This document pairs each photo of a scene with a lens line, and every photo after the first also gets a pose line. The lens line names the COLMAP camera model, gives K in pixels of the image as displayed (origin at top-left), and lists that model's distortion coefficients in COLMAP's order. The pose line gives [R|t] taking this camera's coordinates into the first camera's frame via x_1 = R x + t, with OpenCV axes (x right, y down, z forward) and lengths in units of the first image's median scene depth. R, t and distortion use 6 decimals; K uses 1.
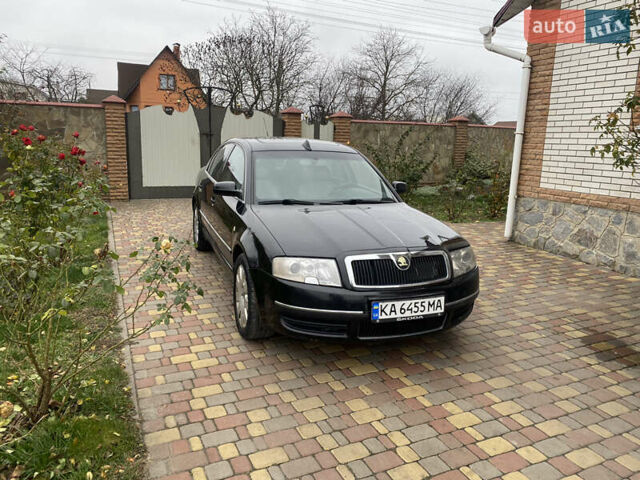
lens RADIAL K [[486.8, 0, 320.0], [0, 486.8, 240.0], [0, 0, 1]] dist [0.012964, -0.009845]
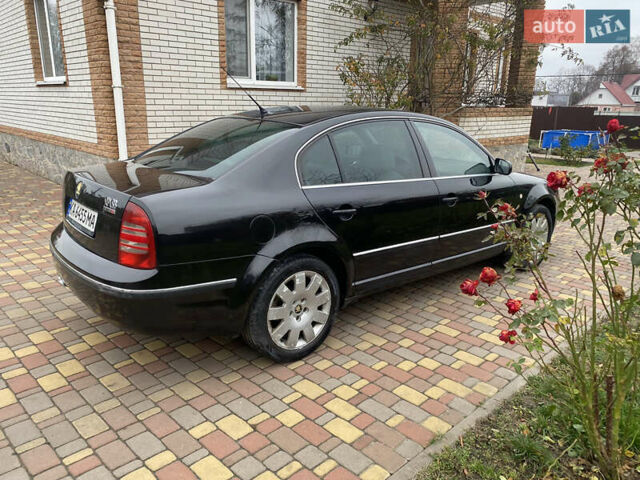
lens RADIAL K [[486.8, 0, 320.0], [0, 486.8, 240.0], [0, 0, 1]] dist [0.012964, -0.009845]
pose [[-0.335374, -0.291287, 0.895922, -0.690410], [0.161597, 0.919117, 0.359319, -0.265819], [-0.928122, 0.265284, -0.261177, 1.155844]]
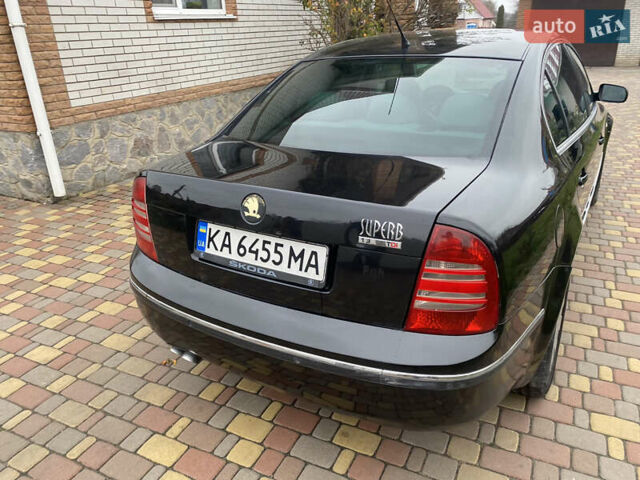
lens RADIAL K [[489.1, 0, 320.0], [0, 489.1, 240.0], [0, 0, 1]] dist [0.007298, 0.002982]
pose [[-0.621155, -0.315339, 0.717445, -0.400790], [0.175927, 0.836000, 0.519763, -0.295696], [-0.763686, 0.449071, -0.463809, 1.335155]]
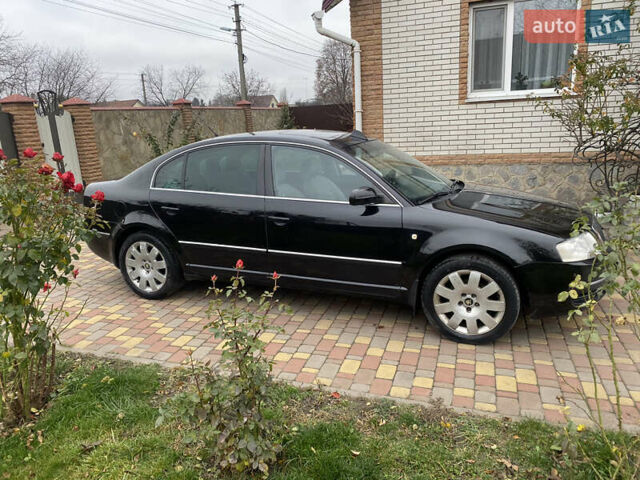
lens RADIAL K [[486.8, 0, 320.0], [0, 486.8, 240.0], [0, 0, 1]] dist [0.012964, -0.009845]
pose [[0.682172, -0.240097, 0.690648, -0.599838], [0.213109, 0.968829, 0.126311, -0.109384], [-0.699447, 0.061017, 0.712075, 0.334113]]
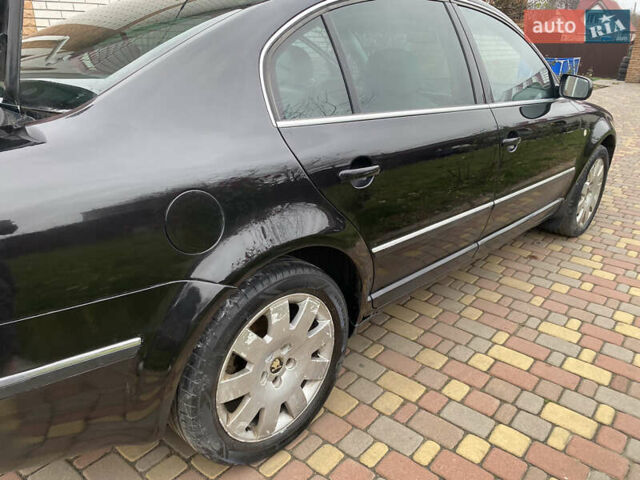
lens RADIAL K [[489.1, 0, 309.2], [0, 489.1, 248.8], [0, 0, 1]] dist [0.001552, 0.000245]
pose [[-0.410653, -0.401079, 0.818840, -0.458226], [0.155641, 0.854042, 0.496376, -0.205808], [-0.898410, 0.331283, -0.288290, 1.105170]]
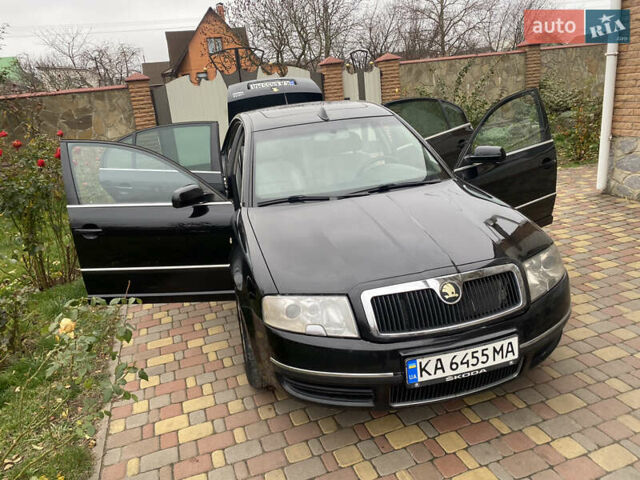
lens RADIAL K [[486.2, 0, 314.5], [0, 486.2, 239.5], [0, 0, 1]] dist [-0.003604, 0.010076]
pose [[0.984067, -0.081449, -0.158045, 0.052358], [0.097102, 0.990828, 0.093978, -0.056744], [0.148941, -0.107827, 0.982950, 0.172192]]
